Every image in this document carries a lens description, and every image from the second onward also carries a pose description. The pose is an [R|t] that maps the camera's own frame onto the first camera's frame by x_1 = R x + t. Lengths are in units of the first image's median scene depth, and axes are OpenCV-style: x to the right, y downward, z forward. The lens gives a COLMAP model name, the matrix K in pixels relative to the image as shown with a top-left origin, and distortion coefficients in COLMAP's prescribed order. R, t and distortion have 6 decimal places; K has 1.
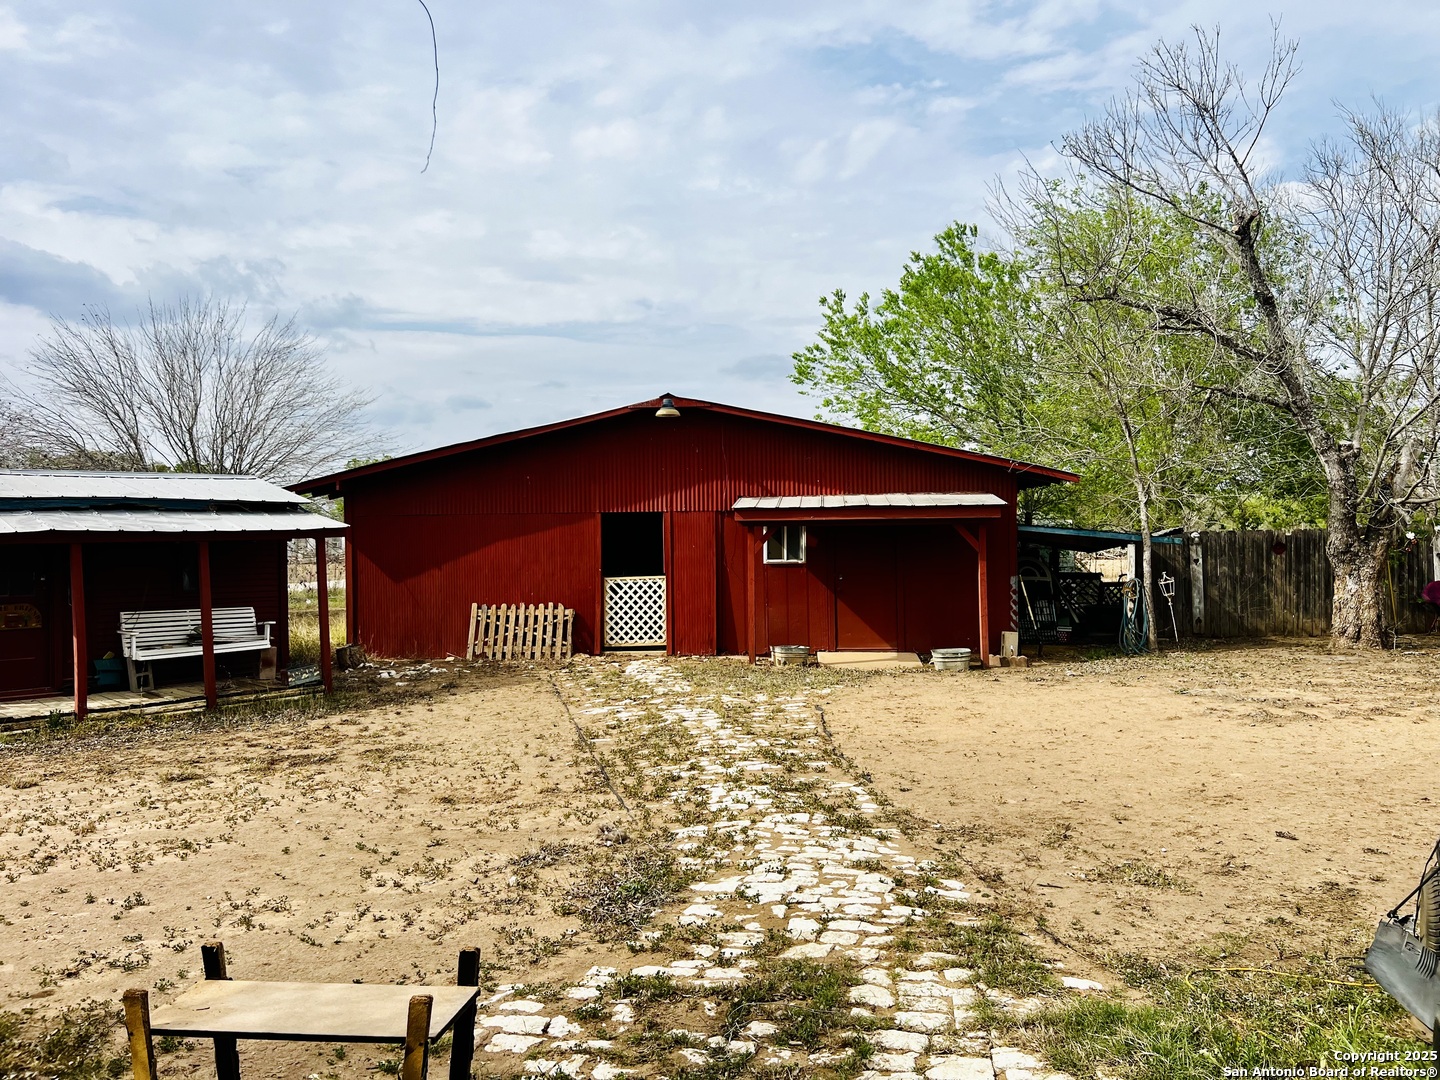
lens RADIAL K [[1089.3, 0, 719.7], [0, 1089.3, 536.9], [0, 0, 1]] dist [-0.004564, -0.004689]
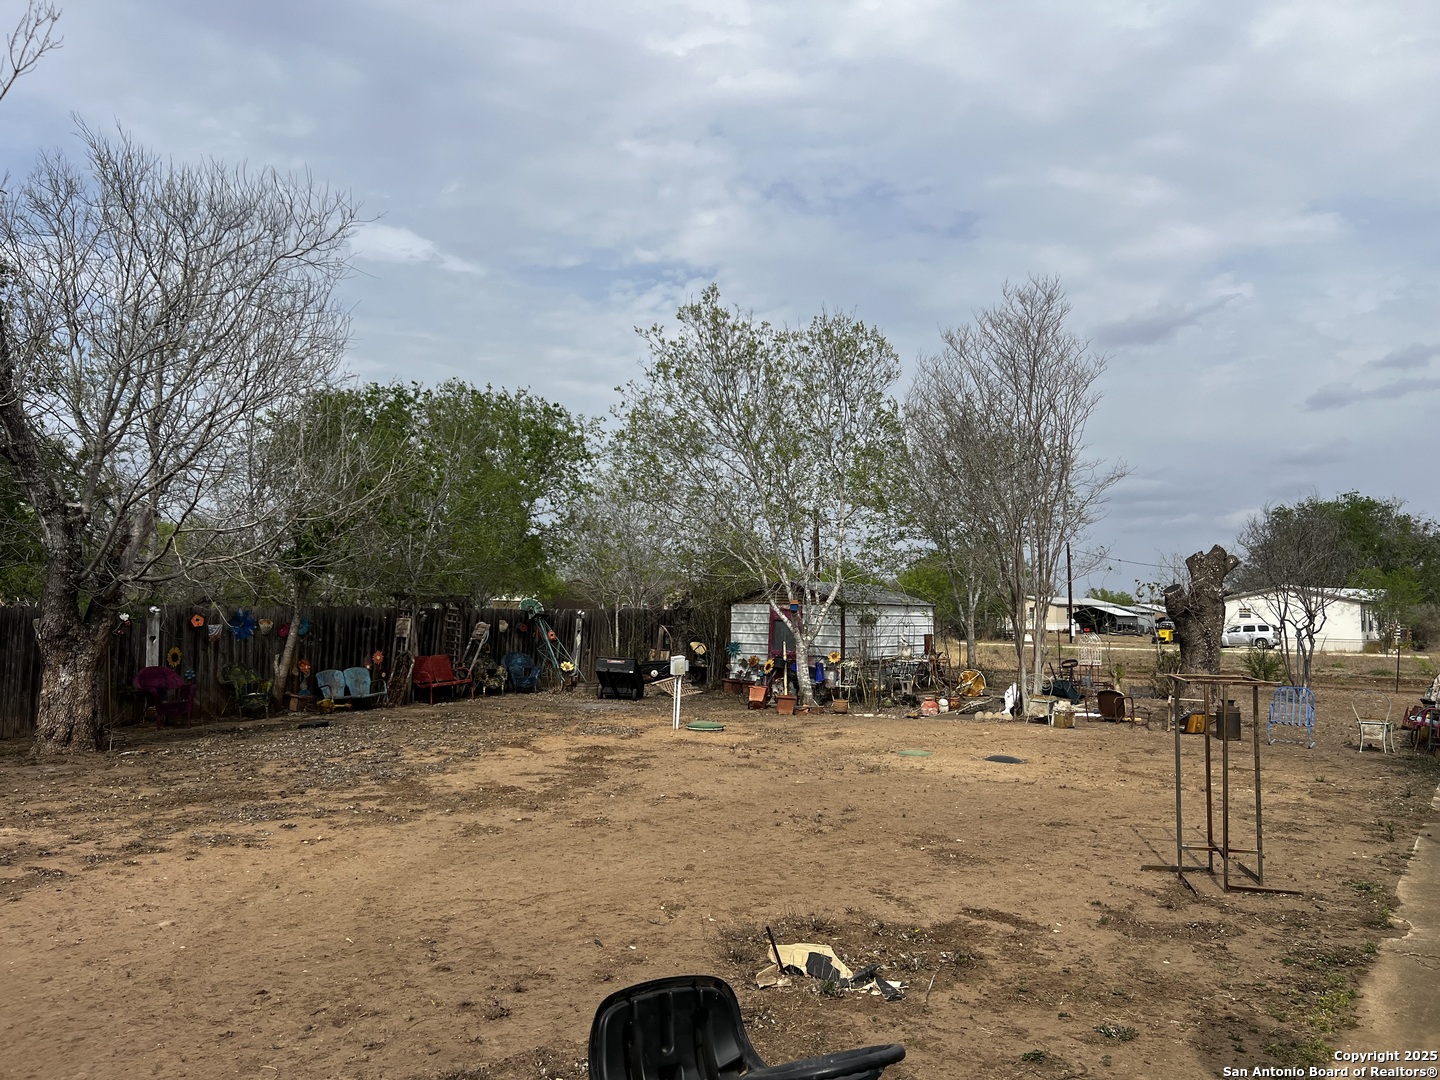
lens RADIAL K [[1089.3, 0, 720.2], [0, 1089.3, 527.0], [0, 0, 1]] dist [-0.004564, -0.004689]
pose [[0.441228, 0.087955, 0.893074, 0.051124], [-0.017493, 0.995839, -0.089434, -0.003849], [-0.897224, 0.023838, 0.440931, 0.184752]]
